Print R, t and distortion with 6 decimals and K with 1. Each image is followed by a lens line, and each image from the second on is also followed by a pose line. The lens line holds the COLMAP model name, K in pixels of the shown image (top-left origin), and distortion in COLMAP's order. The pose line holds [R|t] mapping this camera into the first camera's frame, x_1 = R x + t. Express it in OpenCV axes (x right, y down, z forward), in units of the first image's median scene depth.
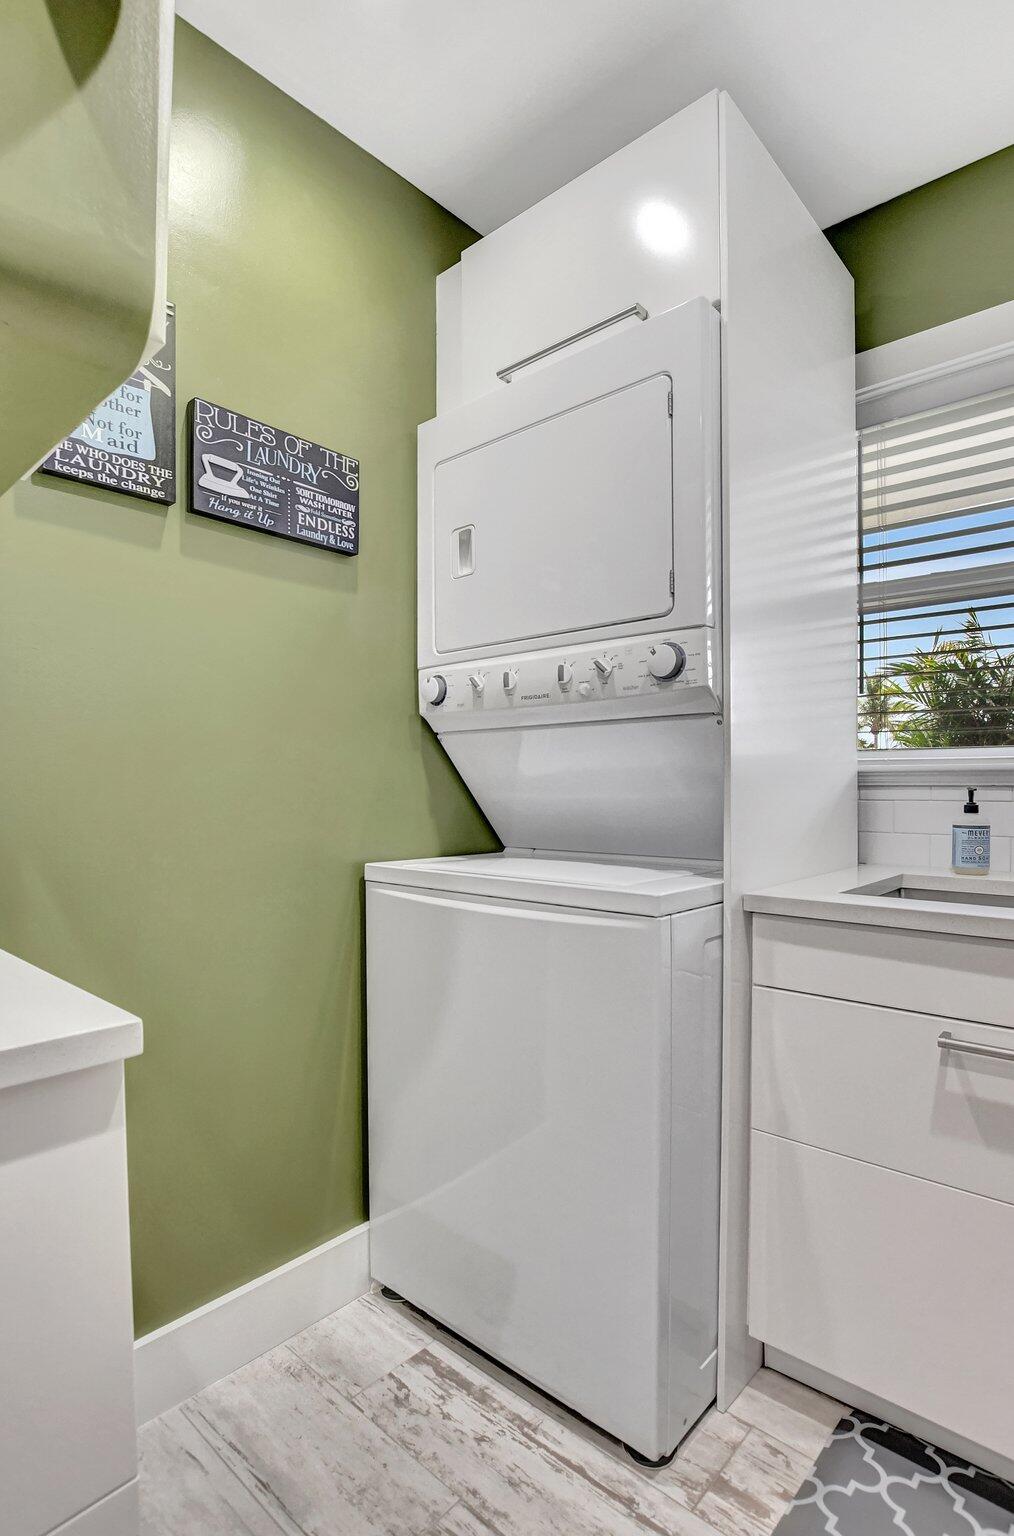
lens RADIAL K [[732.0, 0, 505.5], [0, 732.0, 798.6], [0, 0, 1]] dist [-0.052171, 0.014357]
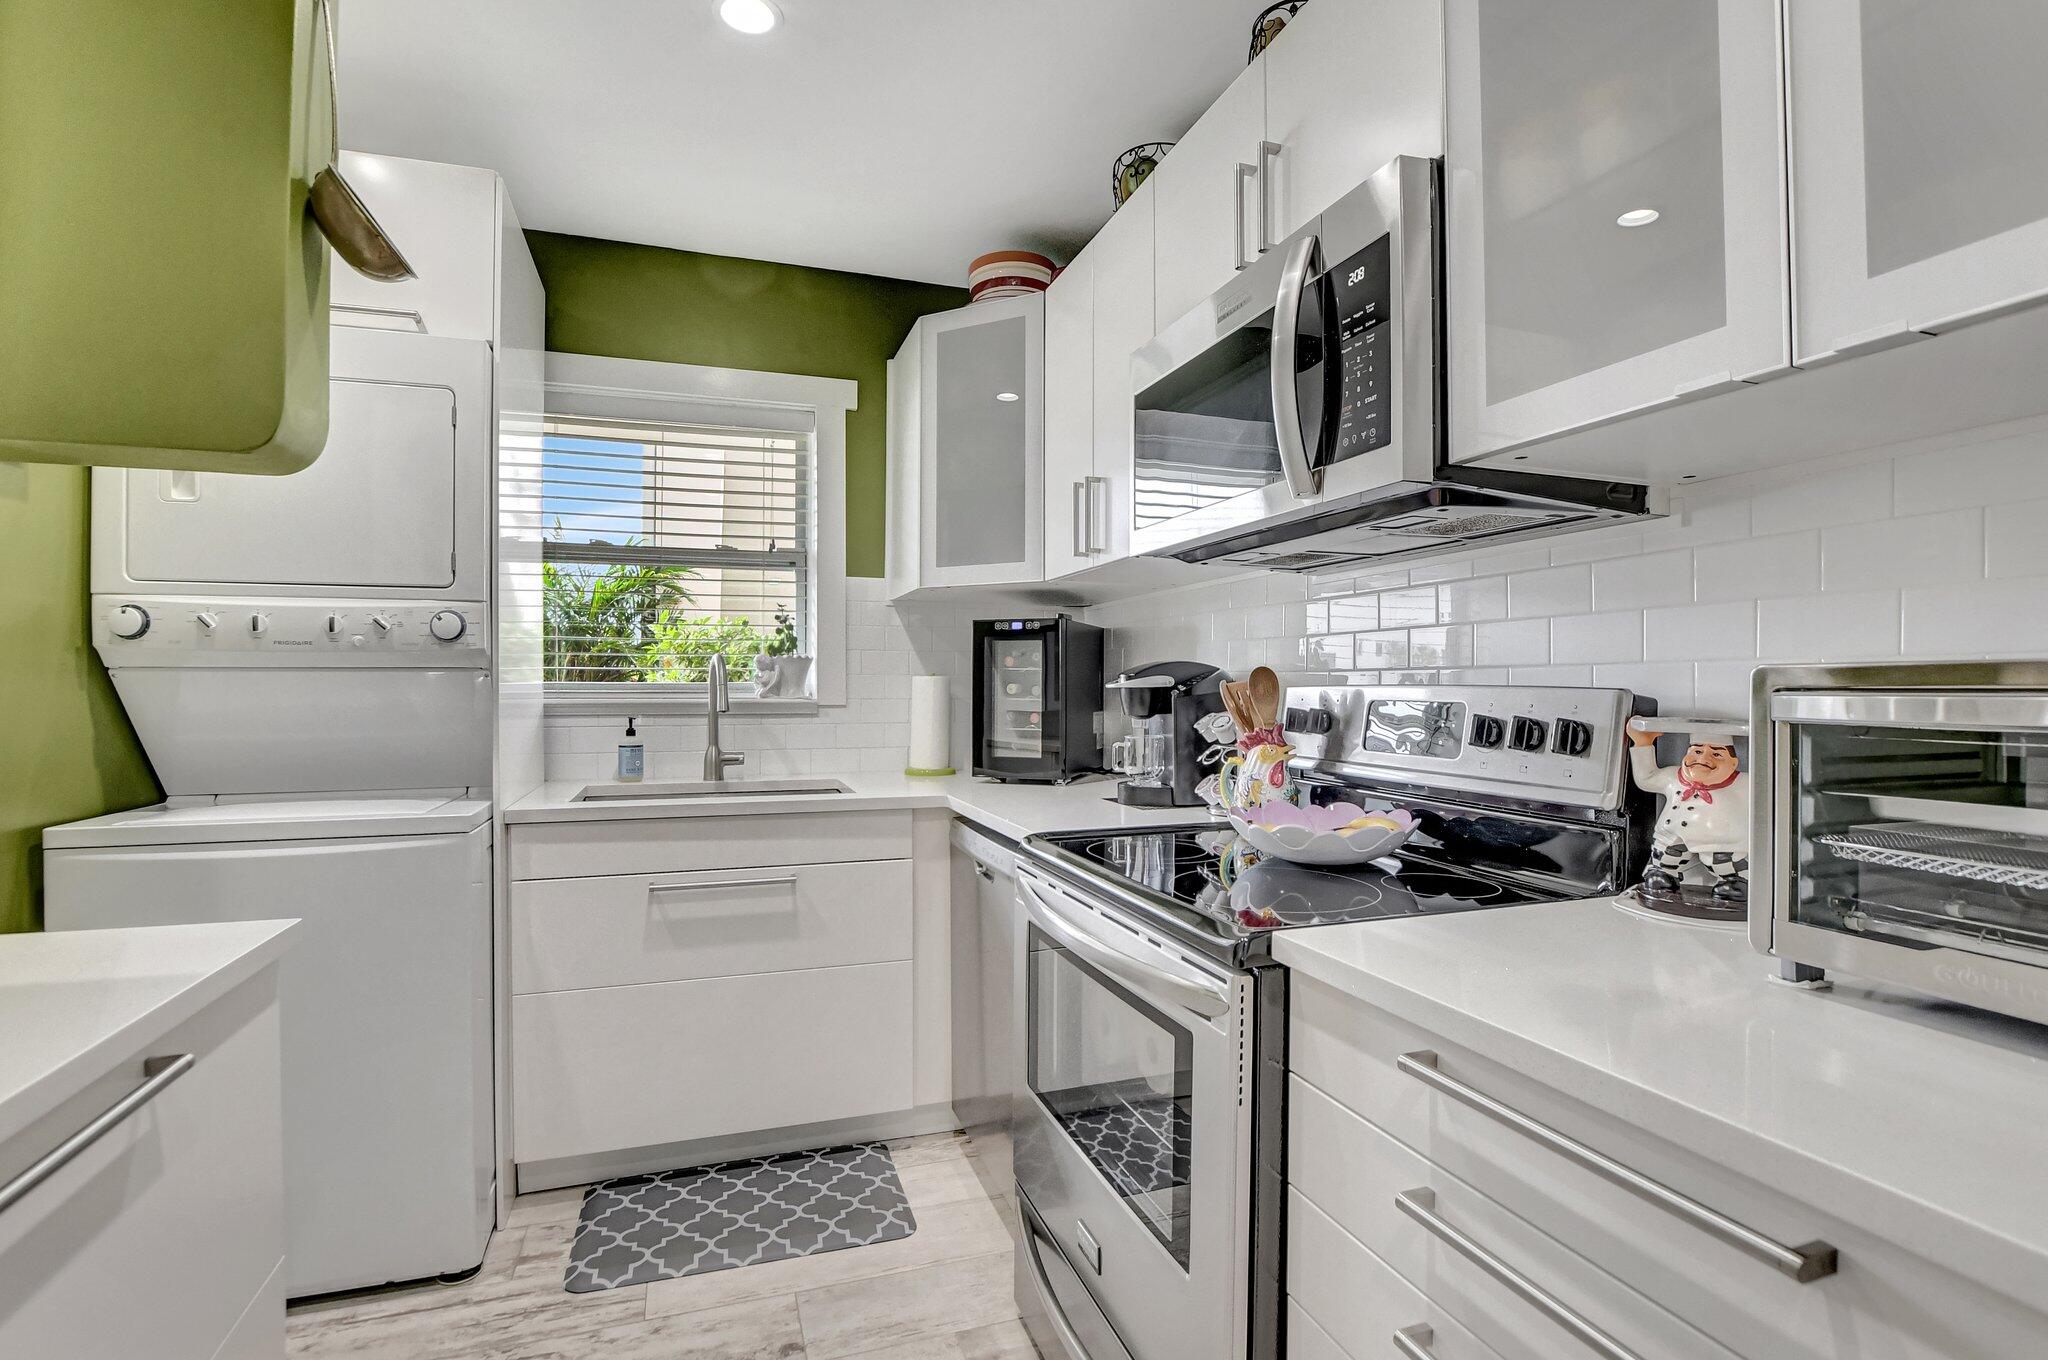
lens RADIAL K [[976.0, 0, 1011.3], [0, 976.0, 653.2], [0, 0, 1]] dist [-0.052171, 0.014357]
pose [[0.468550, 0.026946, 0.883026, -0.724686], [0.012233, 0.999241, -0.036983, -0.068265], [-0.883352, 0.028130, 0.467865, -0.560582]]
